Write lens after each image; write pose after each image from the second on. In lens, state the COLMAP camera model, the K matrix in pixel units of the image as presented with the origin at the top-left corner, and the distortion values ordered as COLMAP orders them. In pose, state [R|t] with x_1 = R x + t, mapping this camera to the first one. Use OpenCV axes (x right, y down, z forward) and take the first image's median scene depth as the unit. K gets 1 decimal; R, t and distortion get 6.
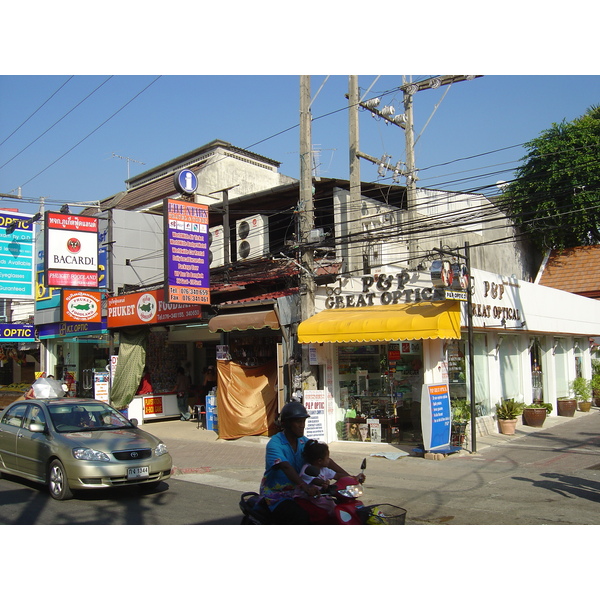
lens RADIAL K [[756.3, 0, 300.0], [0, 756.3, 300.0], [0, 0, 1]] dist [-0.143657, 0.018165]
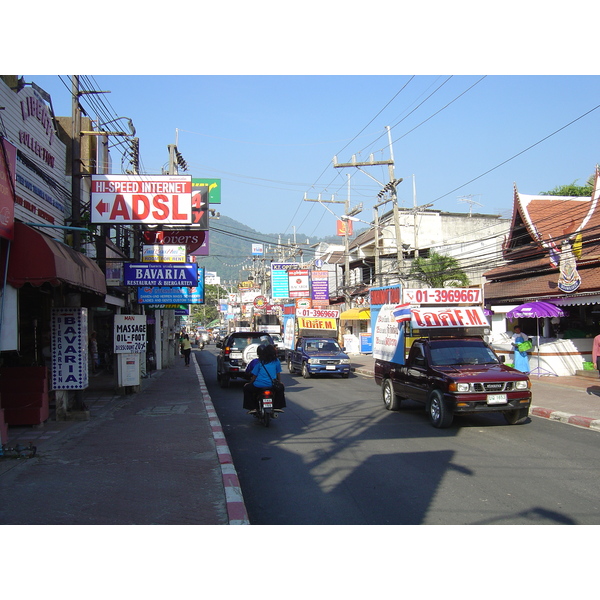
lens RADIAL K [[756.3, 0, 300.0], [0, 756.3, 300.0], [0, 0, 1]] dist [-0.143657, 0.018165]
pose [[0.842940, -0.018661, -0.537684, 1.118191], [0.056383, 0.996959, 0.053791, -0.146312], [0.535045, -0.075659, 0.841429, -1.246984]]
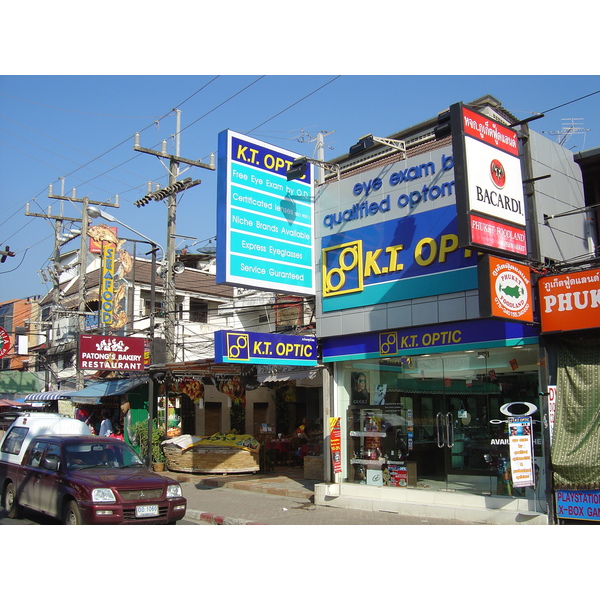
lens RADIAL K [[756.3, 0, 300.0], [0, 756.3, 300.0], [0, 0, 1]] dist [-0.143657, 0.018165]
pose [[0.998934, 0.011192, -0.044779, -0.399573], [-0.014068, 0.997822, -0.064446, 0.049356], [0.043960, 0.065008, 0.996916, 0.455065]]
